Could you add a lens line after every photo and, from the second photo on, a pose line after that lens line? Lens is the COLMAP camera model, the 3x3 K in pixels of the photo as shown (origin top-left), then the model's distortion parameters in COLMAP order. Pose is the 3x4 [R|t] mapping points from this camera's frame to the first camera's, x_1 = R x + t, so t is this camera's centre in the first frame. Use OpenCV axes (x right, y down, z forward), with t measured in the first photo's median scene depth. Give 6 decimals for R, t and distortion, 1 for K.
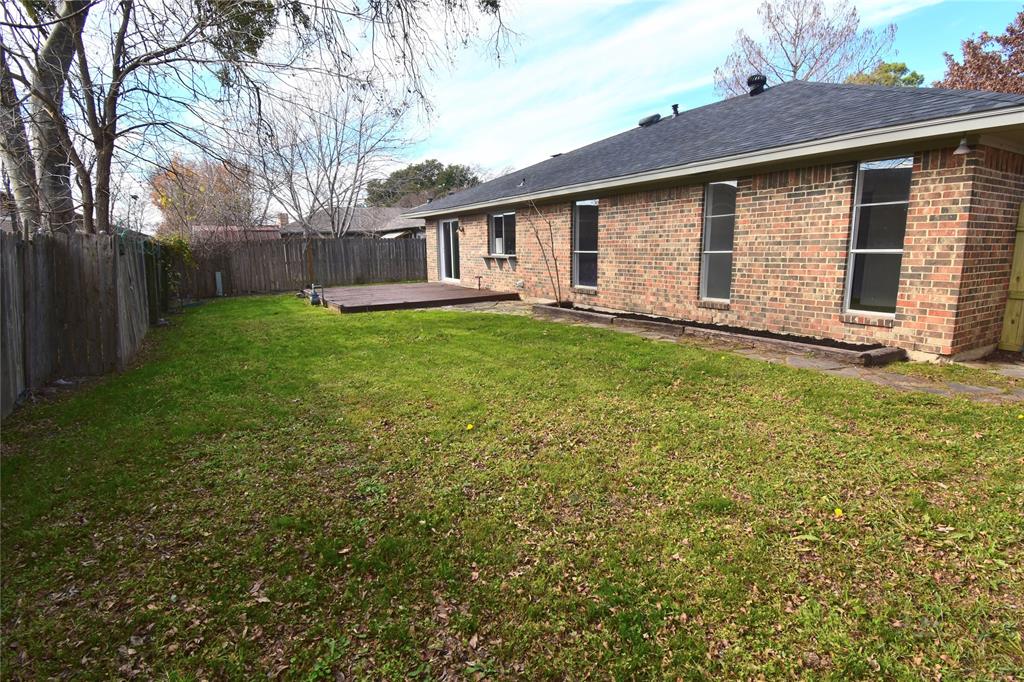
lens RADIAL K [[512.8, 0, 512.0], [0, 512.8, 341.0], [0, 0, 1]] dist [0.000756, -0.000140]
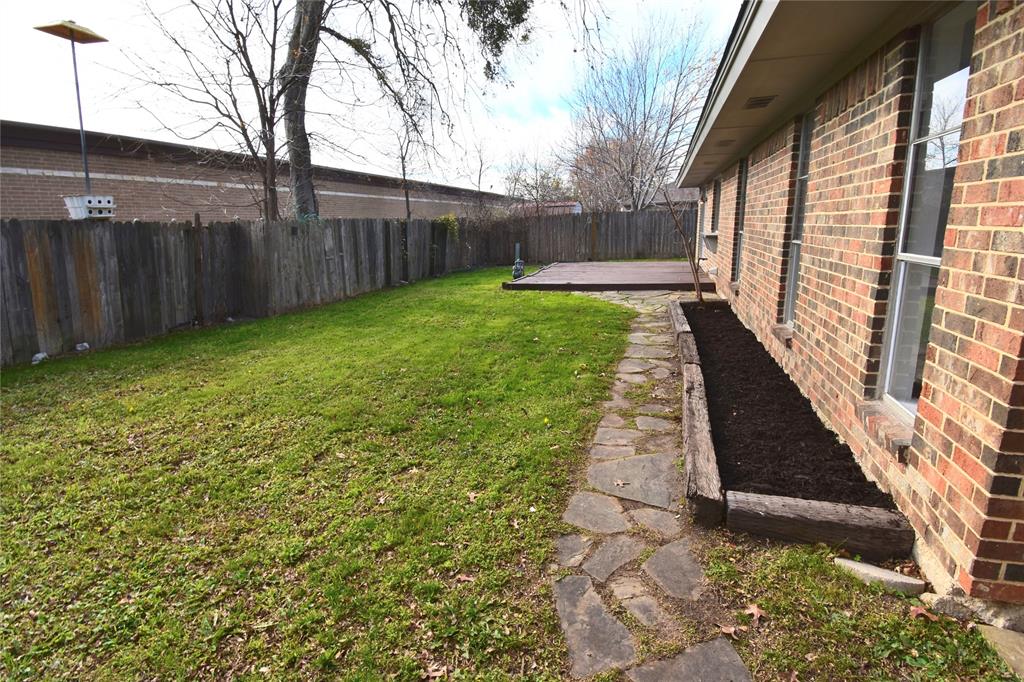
lens RADIAL K [[512.8, 0, 512.0], [0, 512.8, 341.0], [0, 0, 1]] dist [0.000756, -0.000140]
pose [[0.694741, 0.160801, -0.701055, 0.312237], [-0.117932, 0.986965, 0.109511, -0.049078], [0.709526, 0.006595, 0.704649, 0.207175]]
